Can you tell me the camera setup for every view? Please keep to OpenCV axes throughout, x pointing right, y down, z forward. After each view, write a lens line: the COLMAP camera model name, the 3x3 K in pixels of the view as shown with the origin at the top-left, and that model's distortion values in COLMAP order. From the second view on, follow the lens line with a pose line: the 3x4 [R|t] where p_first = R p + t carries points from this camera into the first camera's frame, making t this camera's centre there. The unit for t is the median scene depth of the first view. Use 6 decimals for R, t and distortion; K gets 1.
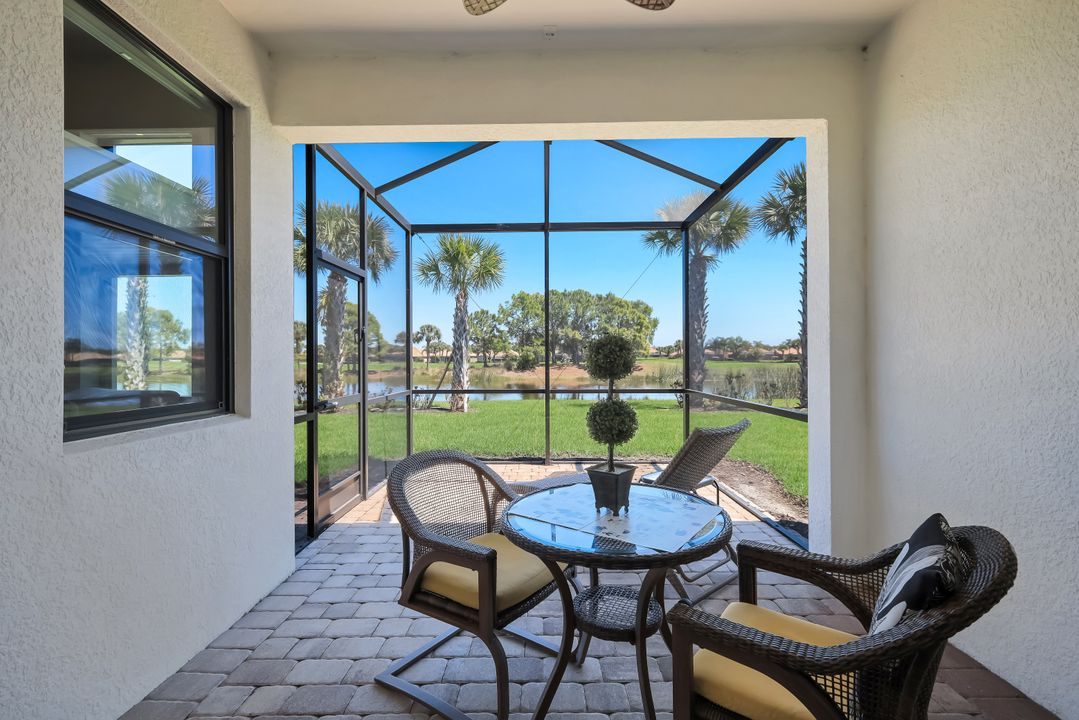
lens RADIAL K [[469.6, 0, 539.6], [0, 469.6, 357.0], [0, 0, 1]] dist [0.001327, 0.001486]
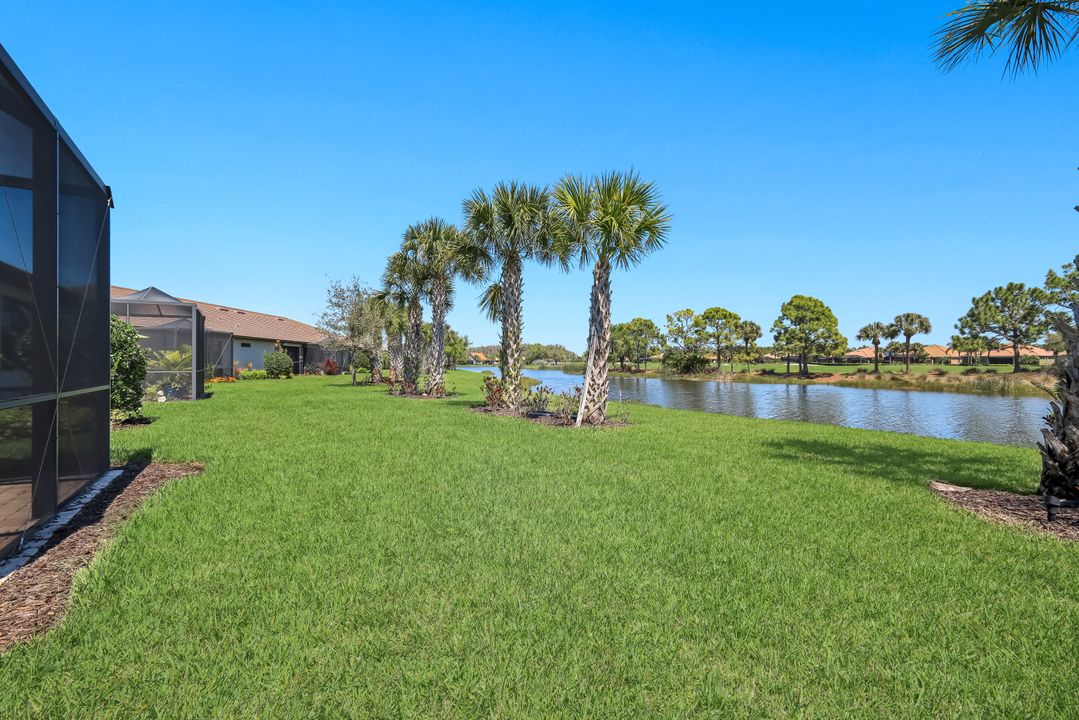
lens RADIAL K [[469.6, 0, 537.5], [0, 469.6, 359.1], [0, 0, 1]] dist [0.001327, 0.001486]
pose [[0.543747, -0.000804, -0.839249, 0.076642], [0.002260, 0.999997, 0.000506, 0.002586], [0.839246, -0.002172, 0.543748, 0.098007]]
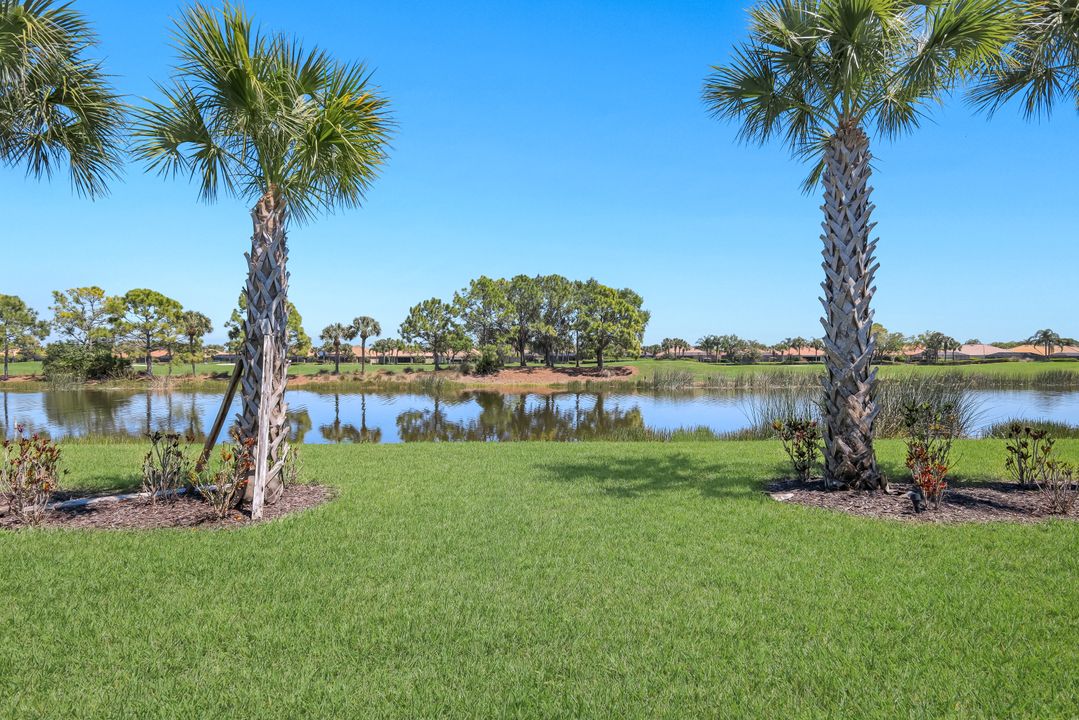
lens RADIAL K [[526.0, 0, 537.2], [0, 526.0, 357.3], [0, 0, 1]] dist [0.003860, 0.000087]
pose [[0.998451, 0.002419, 0.055584, 0.005812], [-0.002411, 0.999997, -0.000210, -0.000947], [-0.055584, 0.000076, 0.998454, 0.102700]]
